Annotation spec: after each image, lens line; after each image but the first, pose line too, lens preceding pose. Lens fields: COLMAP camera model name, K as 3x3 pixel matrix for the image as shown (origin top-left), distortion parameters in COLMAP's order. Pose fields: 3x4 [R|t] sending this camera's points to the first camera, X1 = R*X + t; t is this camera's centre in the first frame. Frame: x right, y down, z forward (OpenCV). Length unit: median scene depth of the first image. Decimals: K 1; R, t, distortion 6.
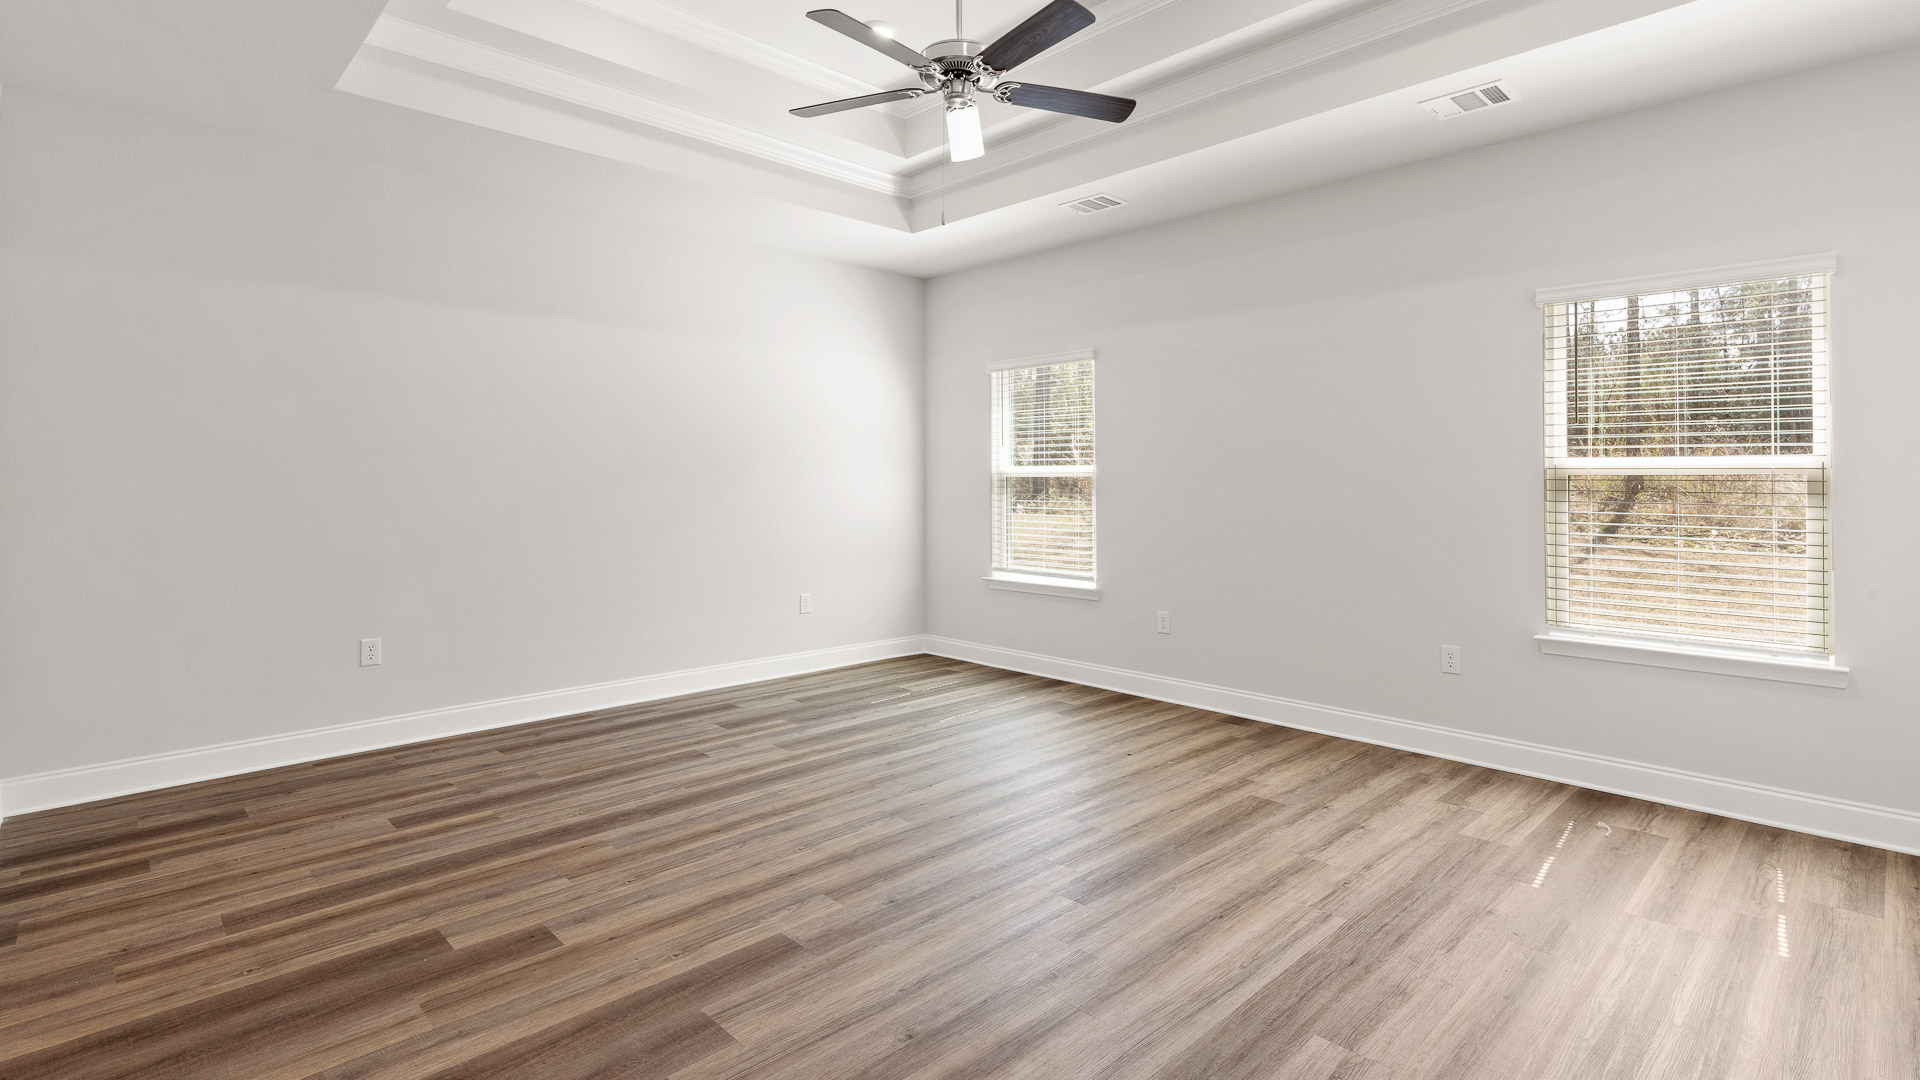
lens RADIAL K [[906.6, 0, 959.2], [0, 906.6, 489.1], [0, 0, 1]] dist [0.001983, 0.000084]
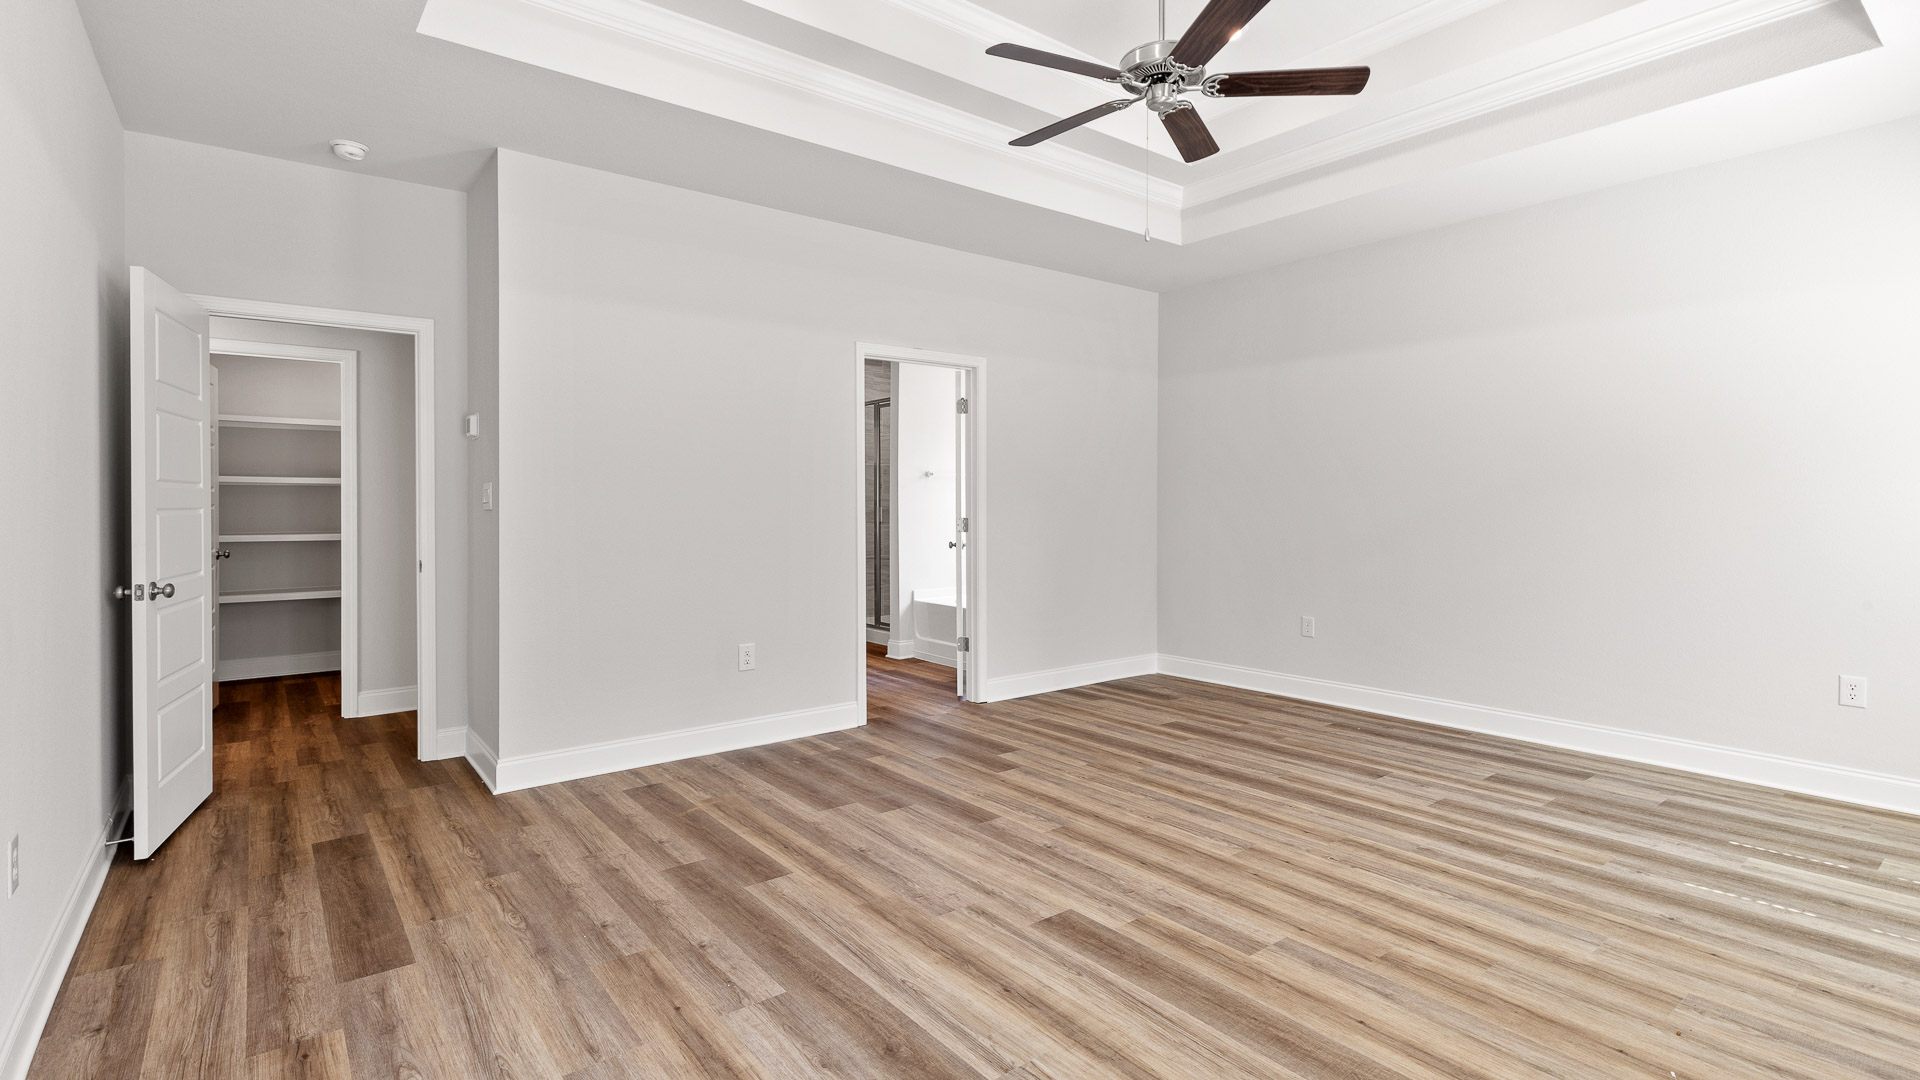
lens RADIAL K [[905.9, 0, 971.1], [0, 905.9, 531.4], [0, 0, 1]] dist [0.003255, 0.000190]
pose [[-0.096442, 0.036376, -0.994674, 0.915194], [-0.007040, 0.999282, 0.037227, -0.003569], [0.995314, 0.010593, -0.096117, 0.833023]]
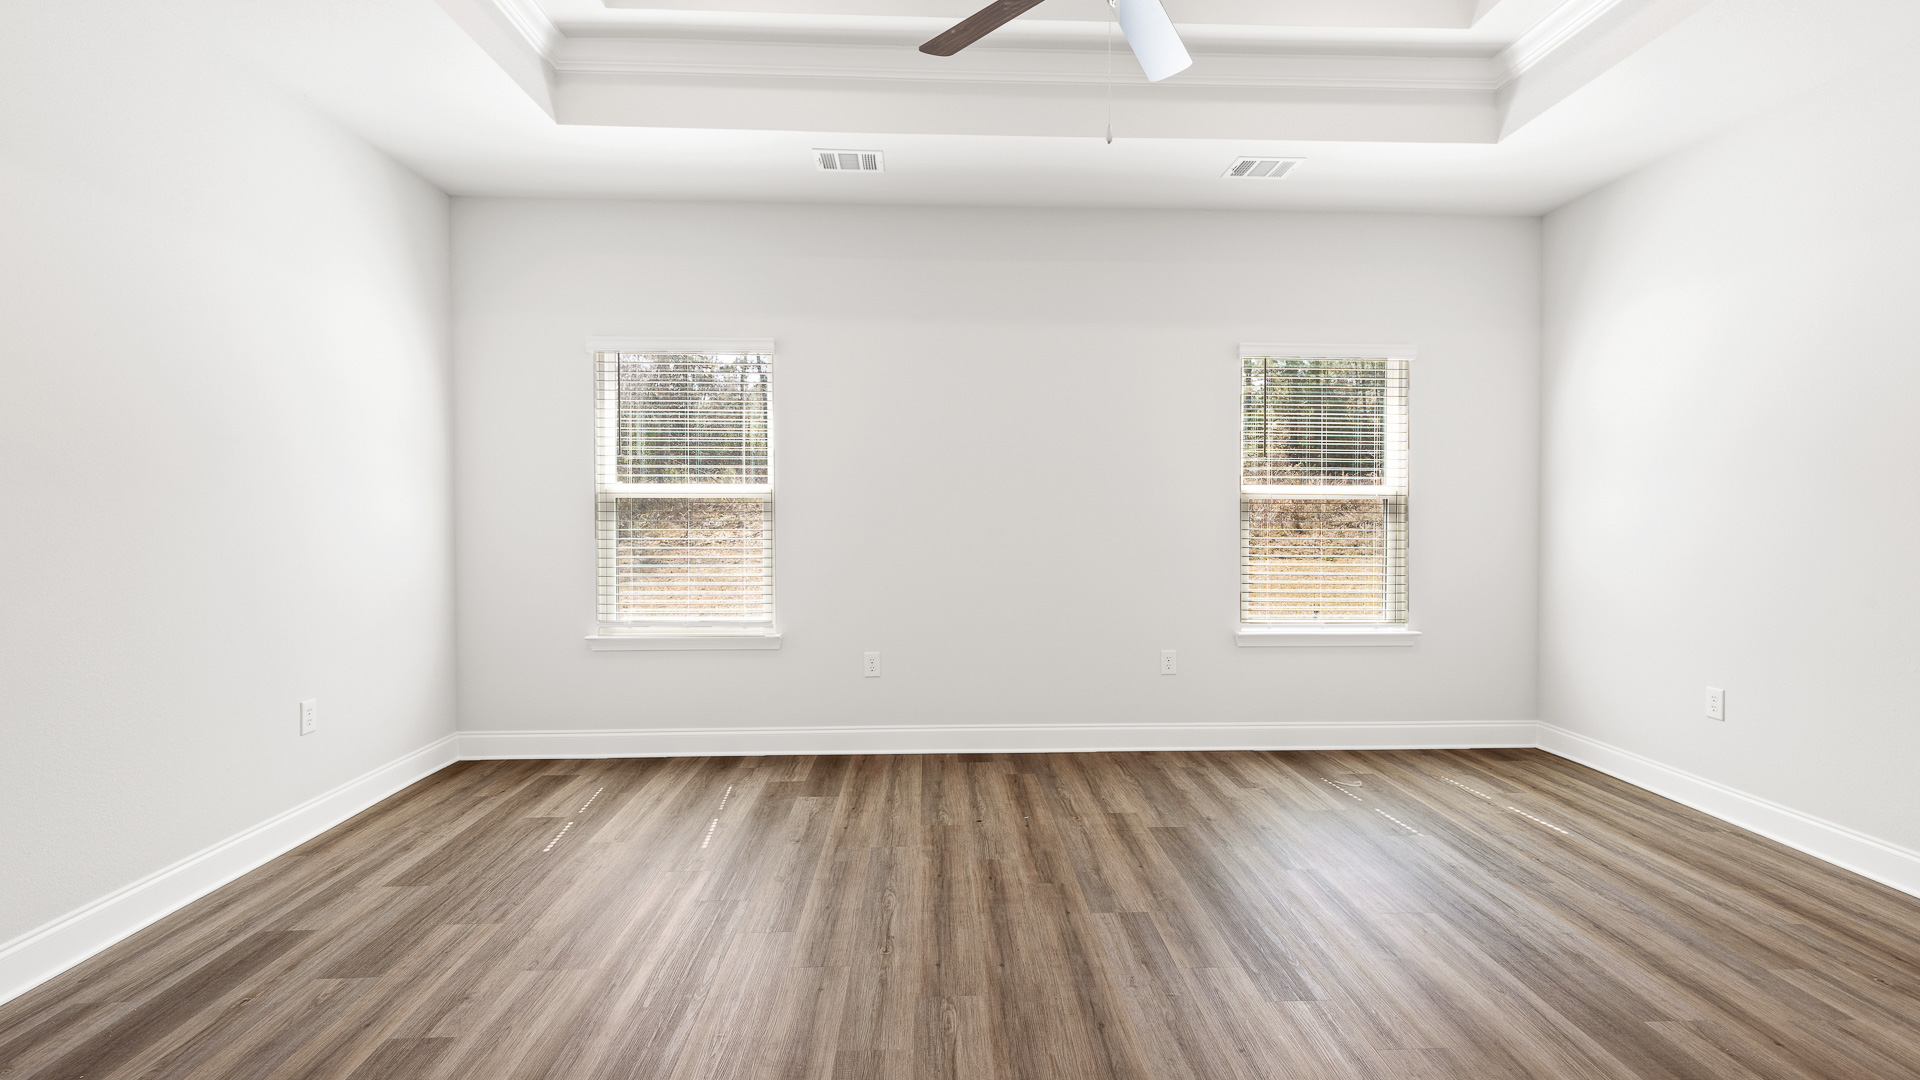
lens RADIAL K [[905.9, 0, 971.1], [0, 905.9, 531.4], [0, 0, 1]] dist [0.003255, 0.000190]
pose [[0.662068, -0.022563, 0.749104, -0.580692], [0.005160, 0.999660, 0.025549, -0.005551], [-0.749426, -0.013050, 0.661959, 0.560003]]
